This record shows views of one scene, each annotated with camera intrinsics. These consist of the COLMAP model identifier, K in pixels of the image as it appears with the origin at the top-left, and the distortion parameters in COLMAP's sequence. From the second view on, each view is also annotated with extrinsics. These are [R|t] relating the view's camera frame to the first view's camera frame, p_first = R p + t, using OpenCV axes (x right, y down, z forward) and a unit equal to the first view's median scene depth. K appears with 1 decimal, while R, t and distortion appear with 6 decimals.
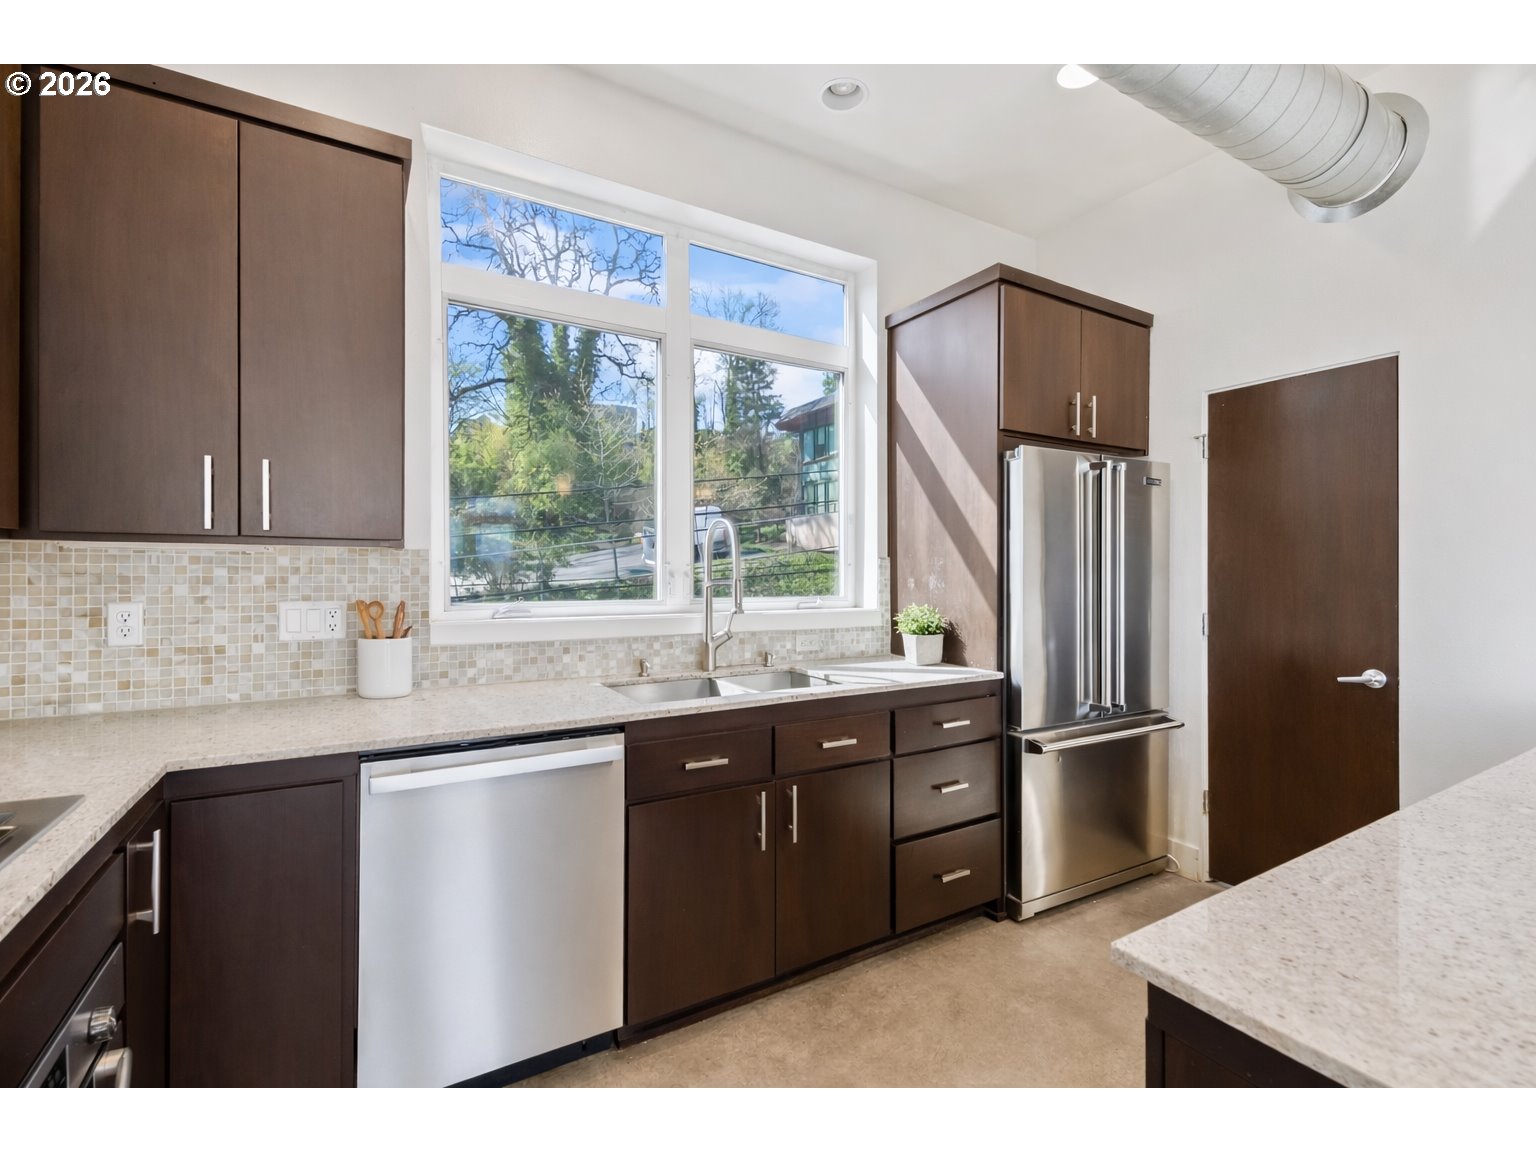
lens RADIAL K [[681.9, 0, 768.7], [0, 681.9, 564.8], [0, 0, 1]] dist [0.023075, 0.001114]
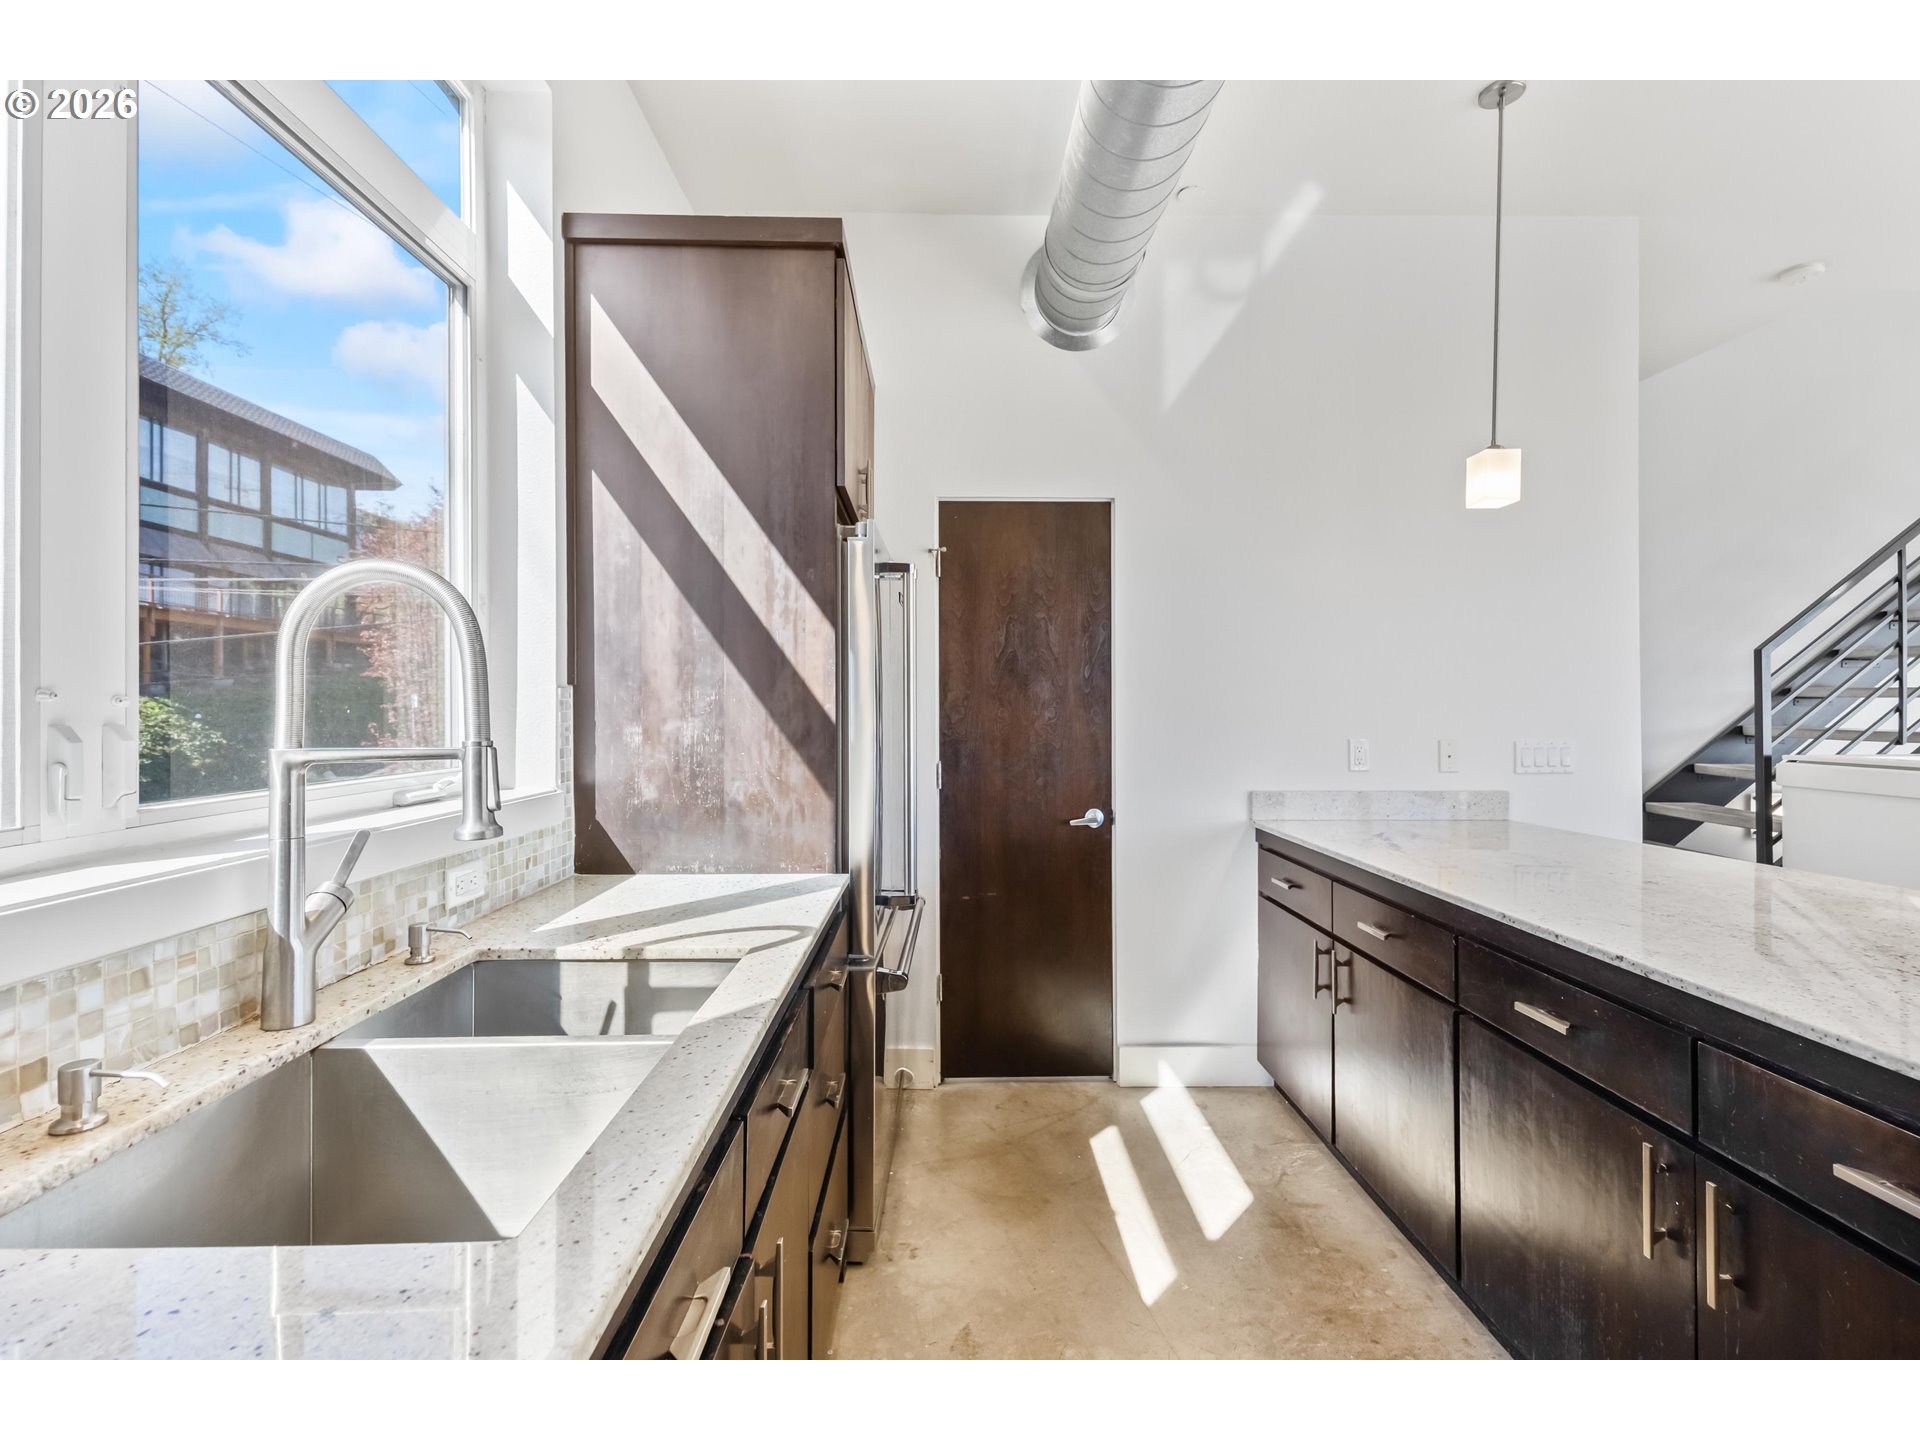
lens RADIAL K [[852.4, 0, 960.9], [0, 852.4, 706.1], [0, 0, 1]] dist [0.023075, 0.001114]
pose [[0.519022, 0.002222, 0.854758, -0.245581], [-0.005948, 0.999982, 0.001012, 0.000710], [-0.854740, -0.005609, 0.519026, 0.458384]]
